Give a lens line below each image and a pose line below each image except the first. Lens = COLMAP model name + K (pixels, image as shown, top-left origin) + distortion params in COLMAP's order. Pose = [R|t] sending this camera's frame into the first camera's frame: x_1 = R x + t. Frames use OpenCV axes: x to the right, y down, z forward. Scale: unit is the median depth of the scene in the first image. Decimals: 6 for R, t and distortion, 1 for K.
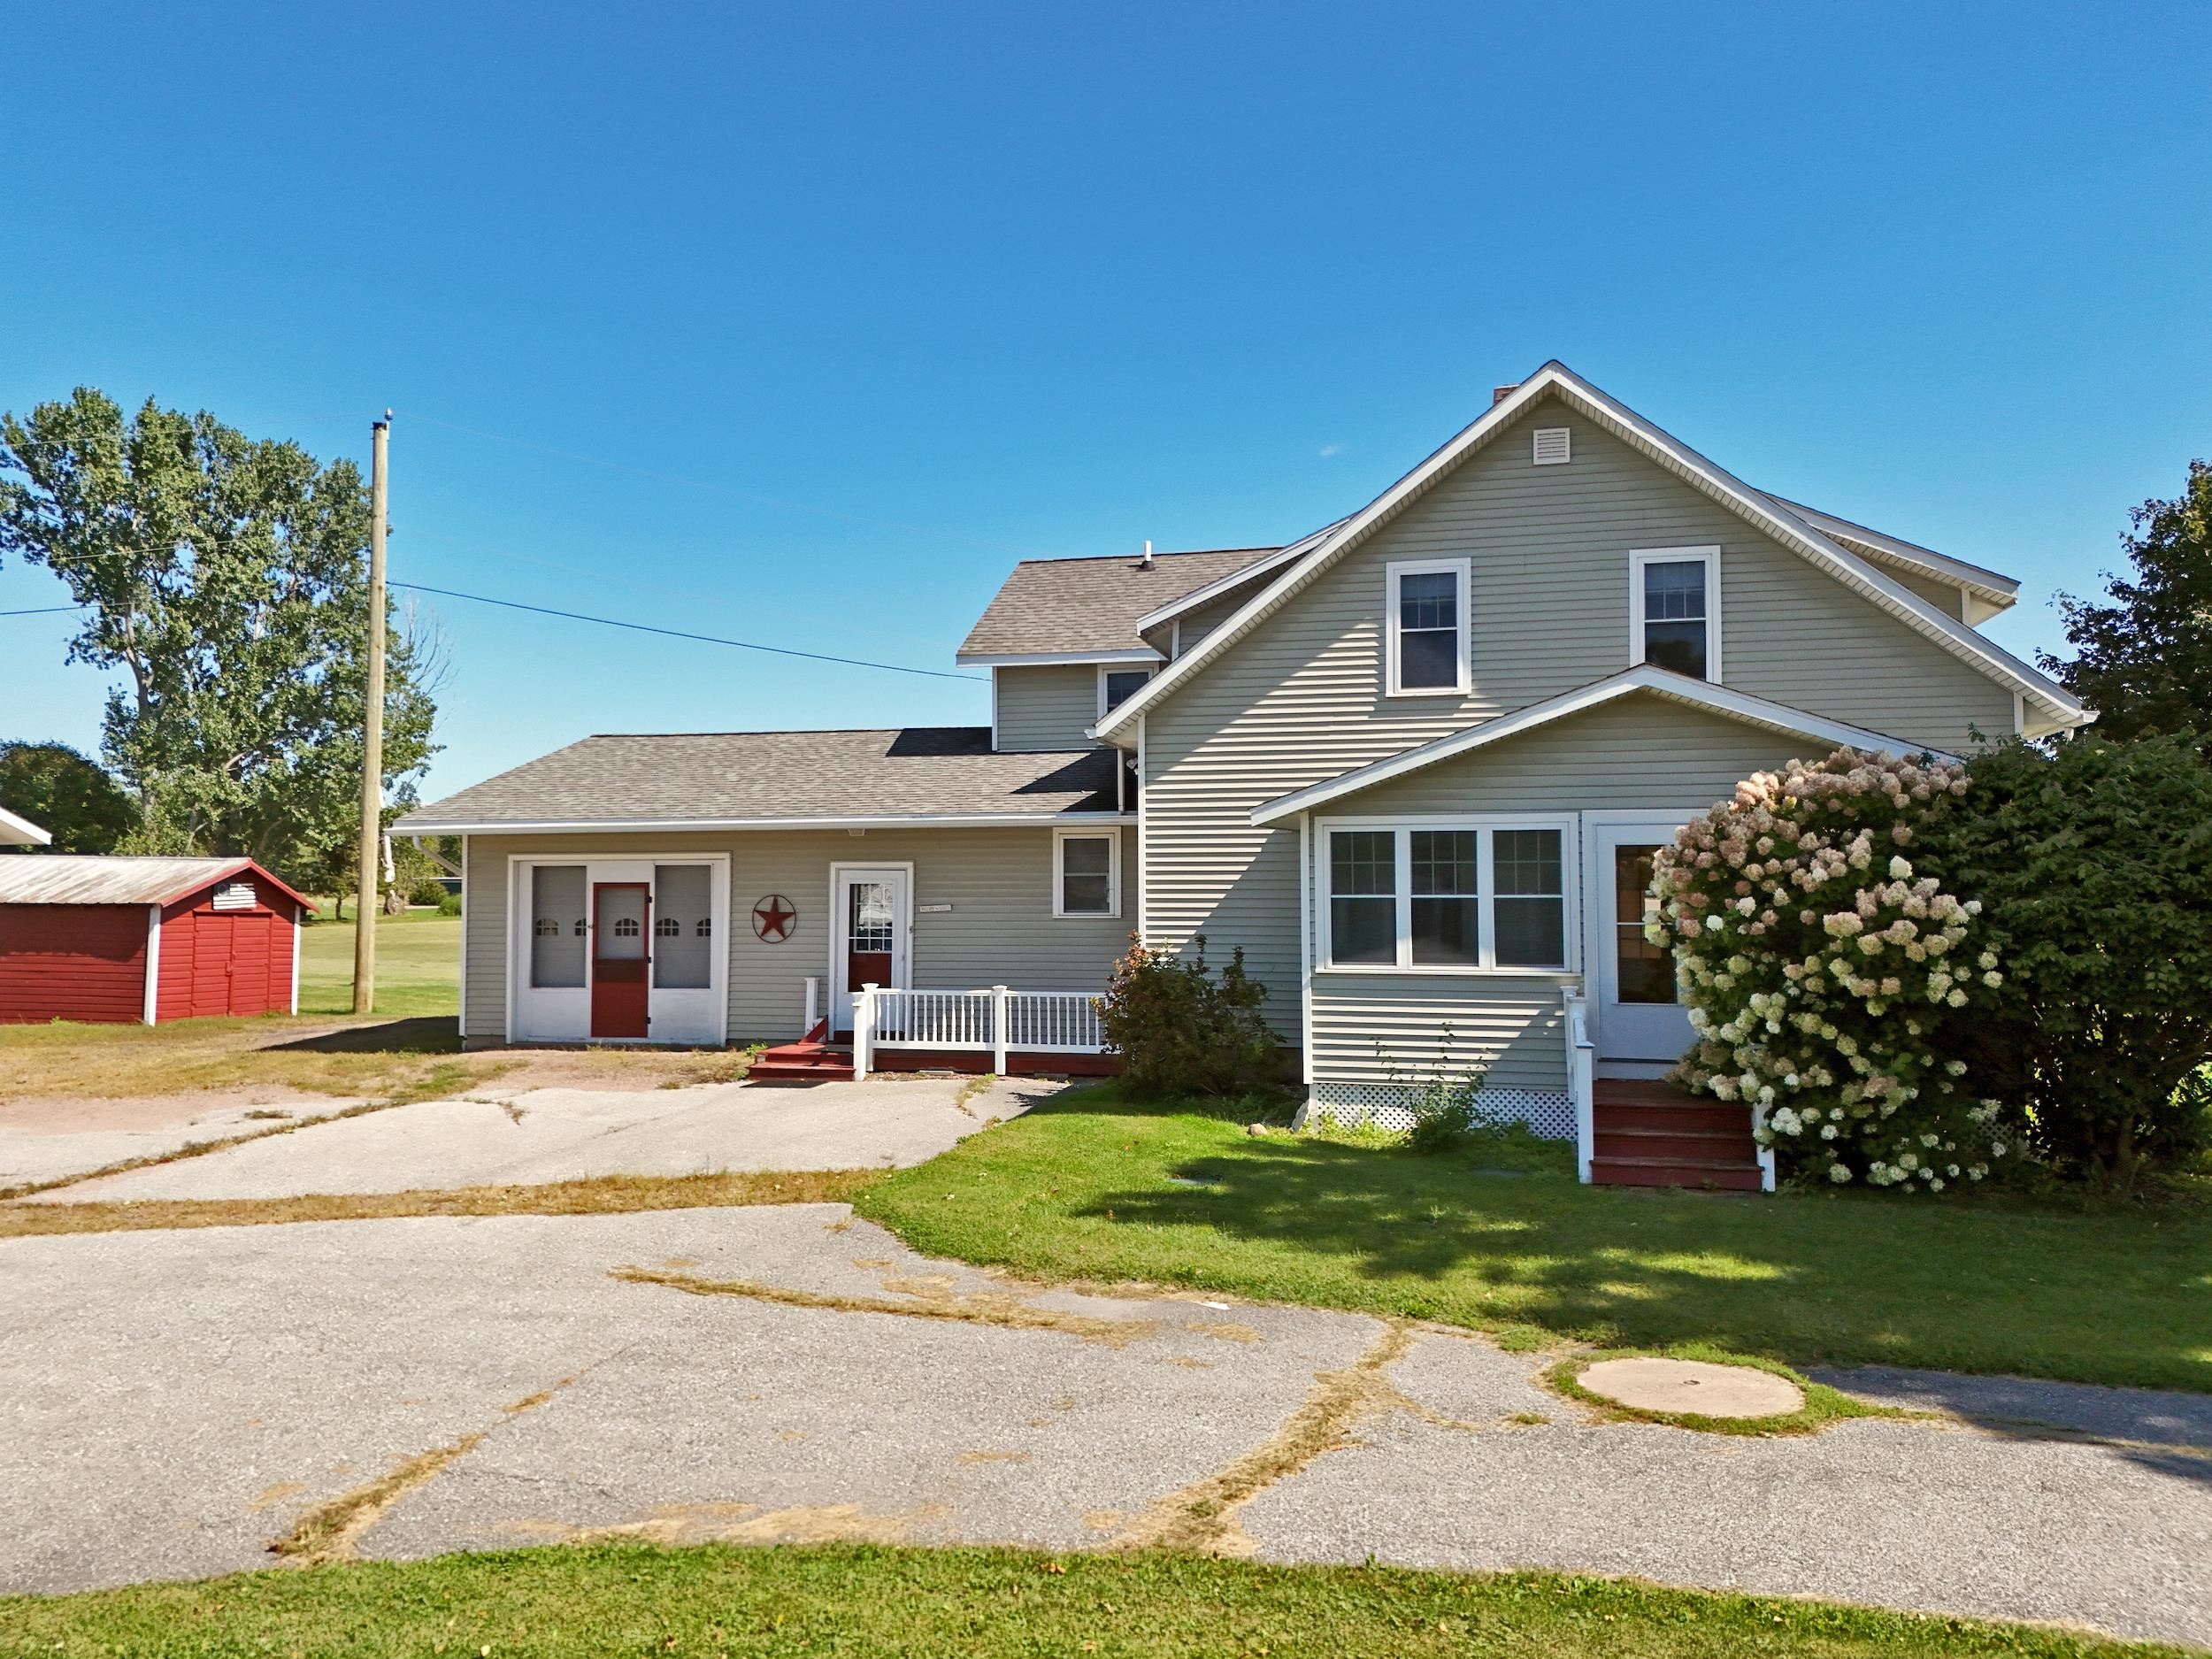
lens RADIAL K [[1639.4, 0, 1121.2], [0, 1639.4, 846.7], [0, 0, 1]] dist [0.048219, -0.038676]
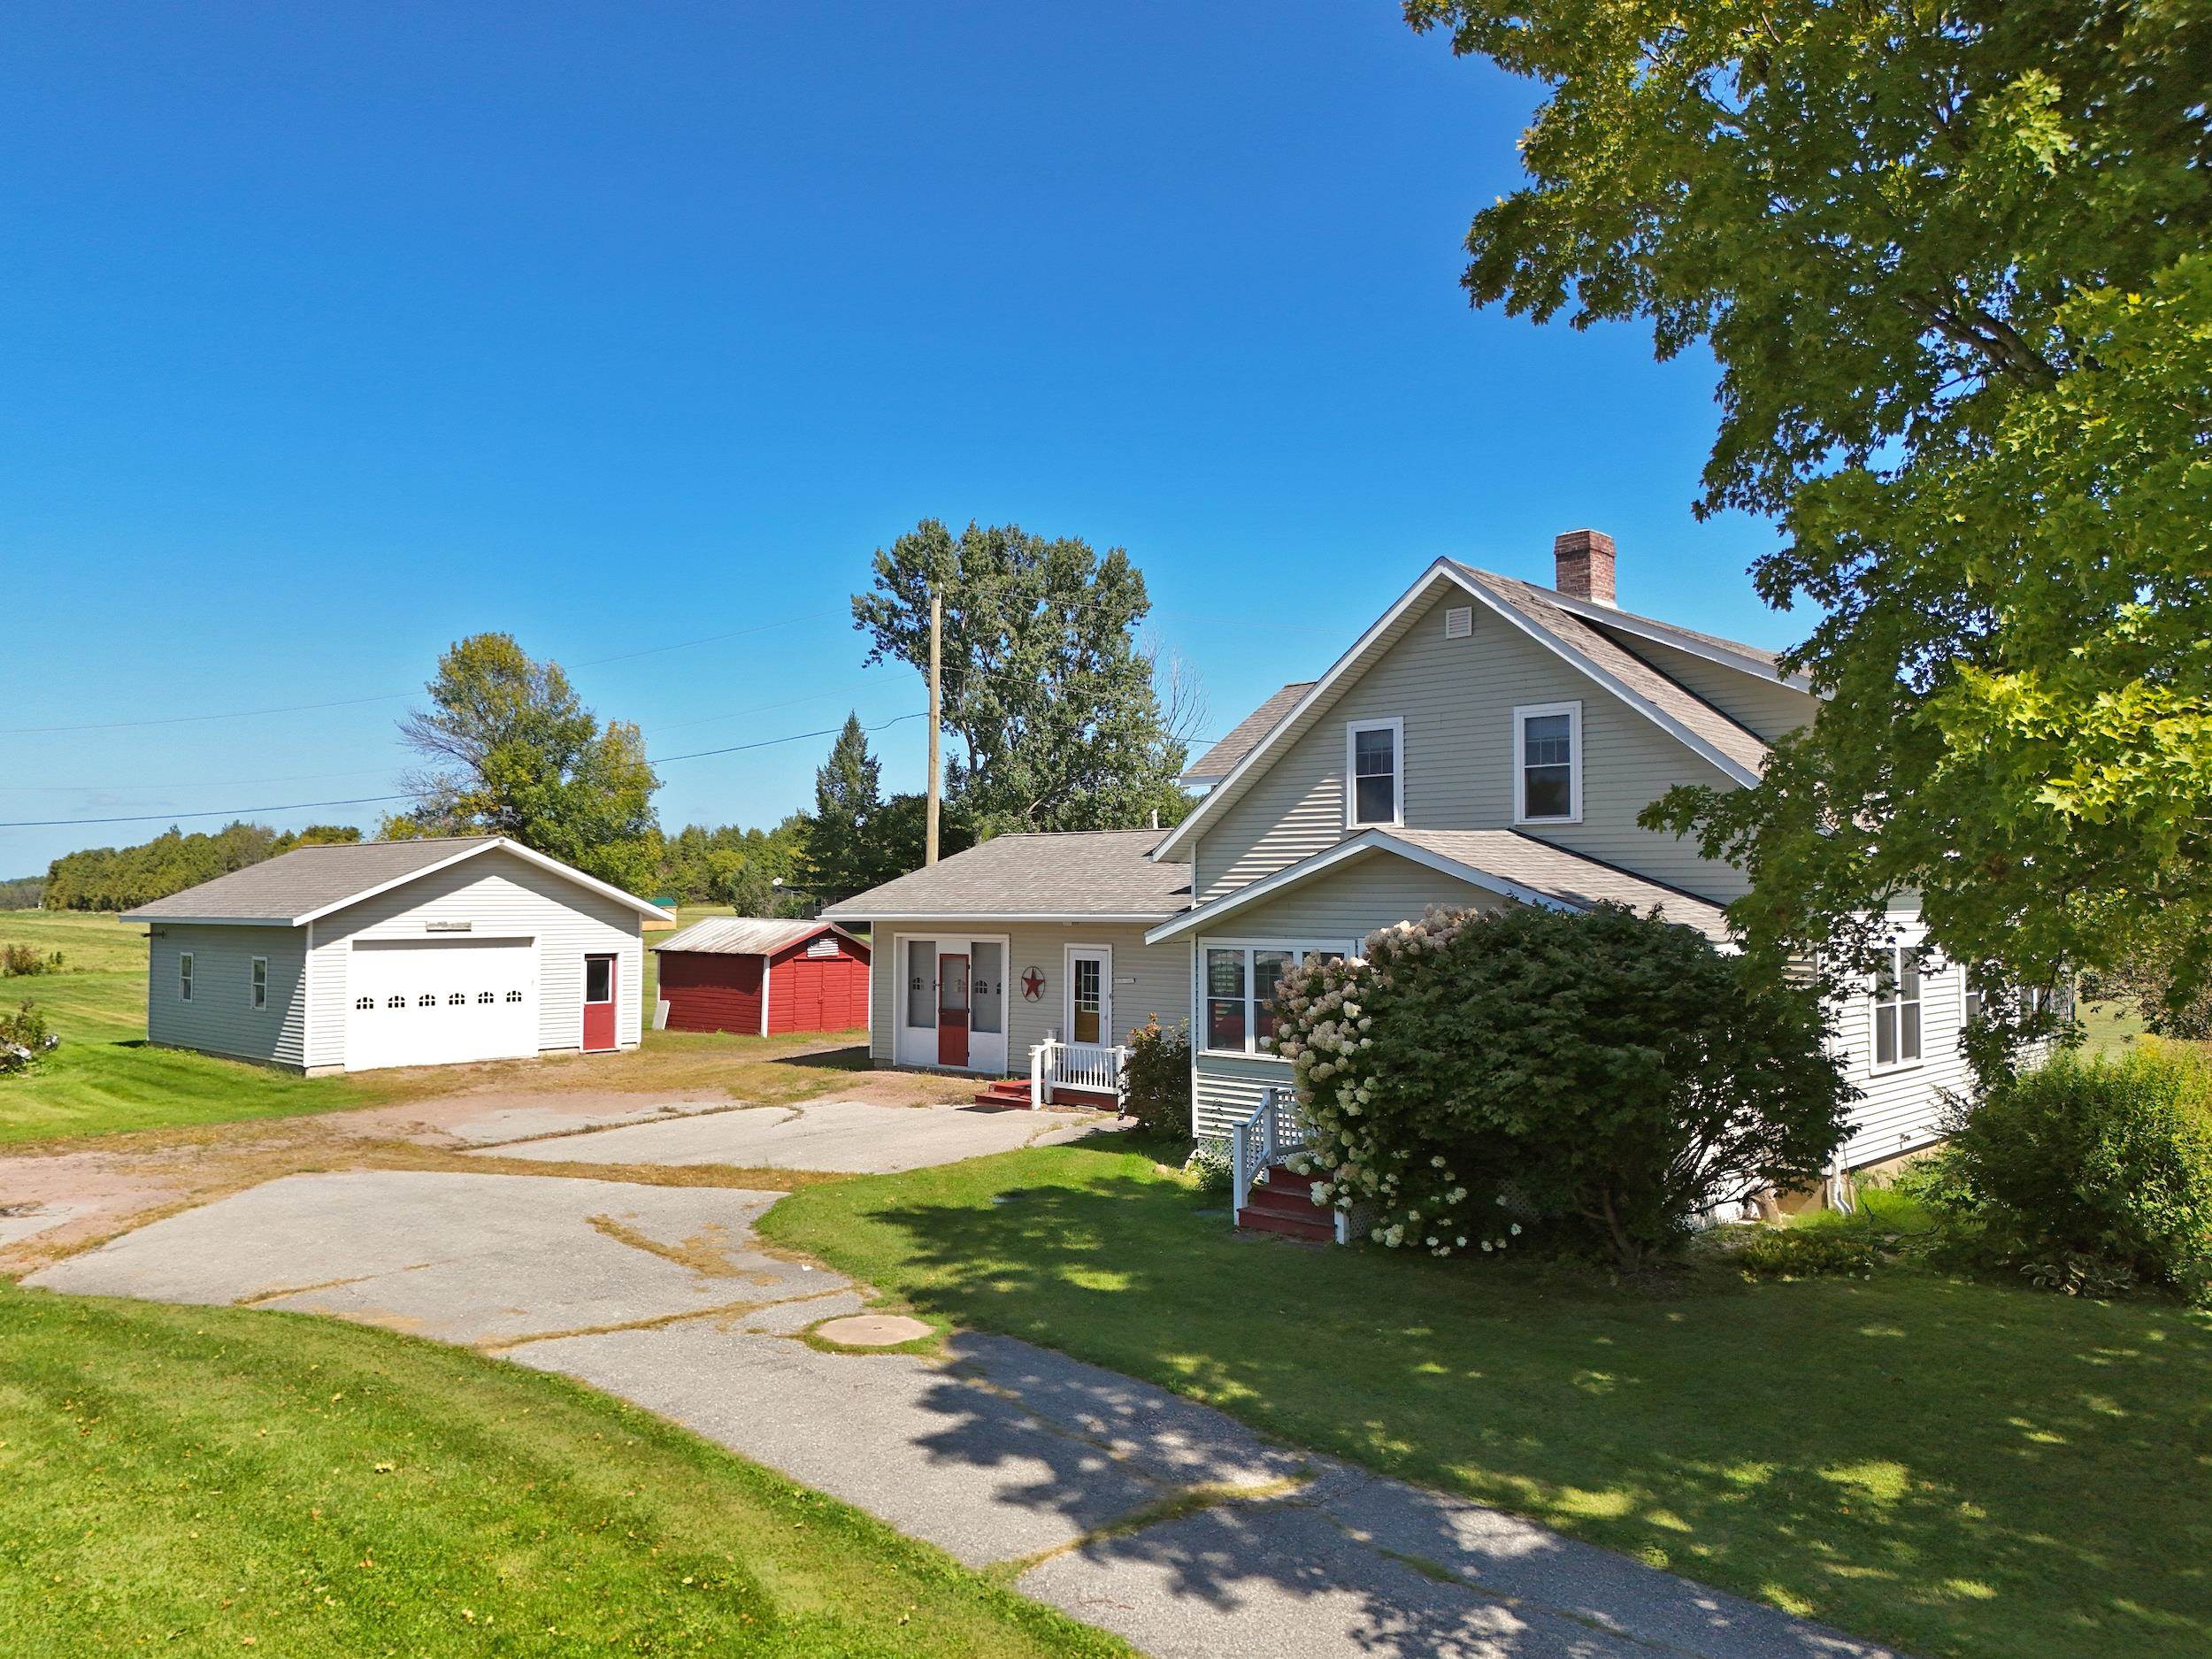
lens RADIAL K [[1639.4, 0, 1109.6], [0, 1639.4, 843.3], [0, 0, 1]] dist [0.048219, -0.038676]
pose [[0.866813, -0.016894, -0.498348, 0.581524], [0.015820, 0.999855, -0.006379, -0.070651], [0.498383, -0.002355, 0.866954, -0.157013]]
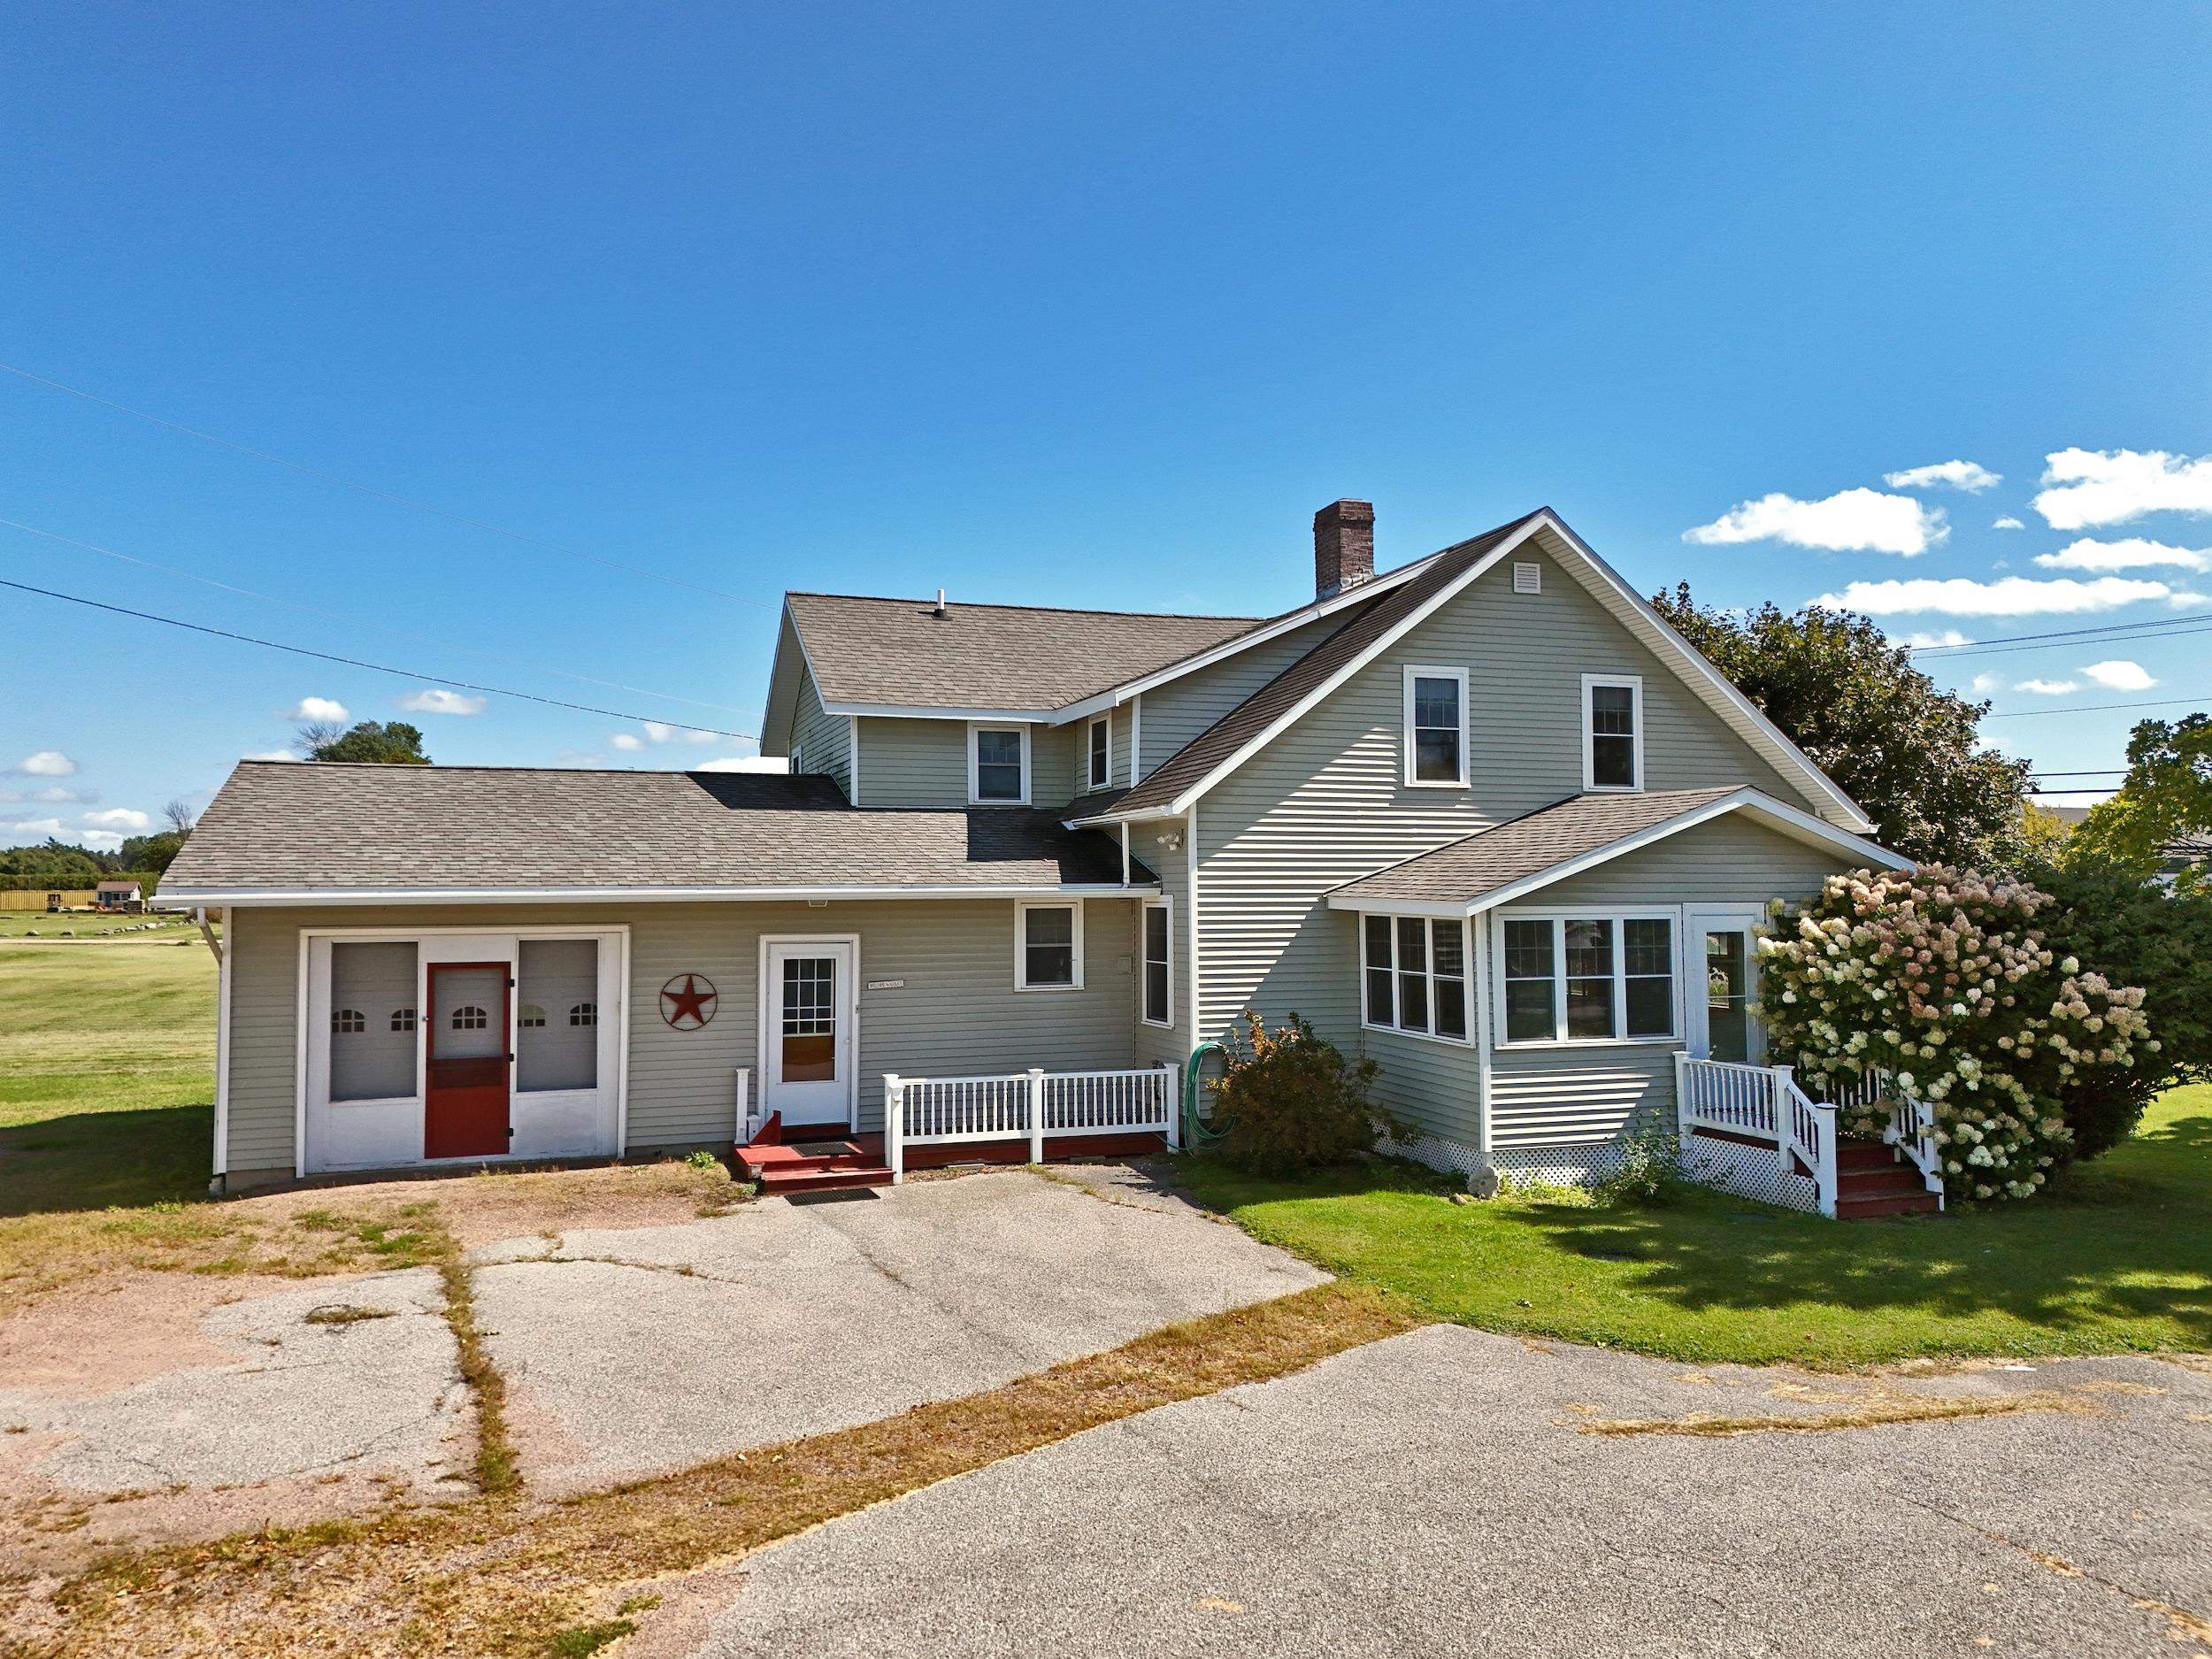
lens RADIAL K [[1639.4, 0, 1118.1], [0, 1639.4, 824.0], [0, 0, 1]] dist [0.048219, -0.038676]
pose [[0.832809, 0.021691, 0.553136, -0.563046], [-0.013033, 0.999723, -0.019581, -0.039475], [-0.553407, 0.009098, 0.832861, 0.177933]]
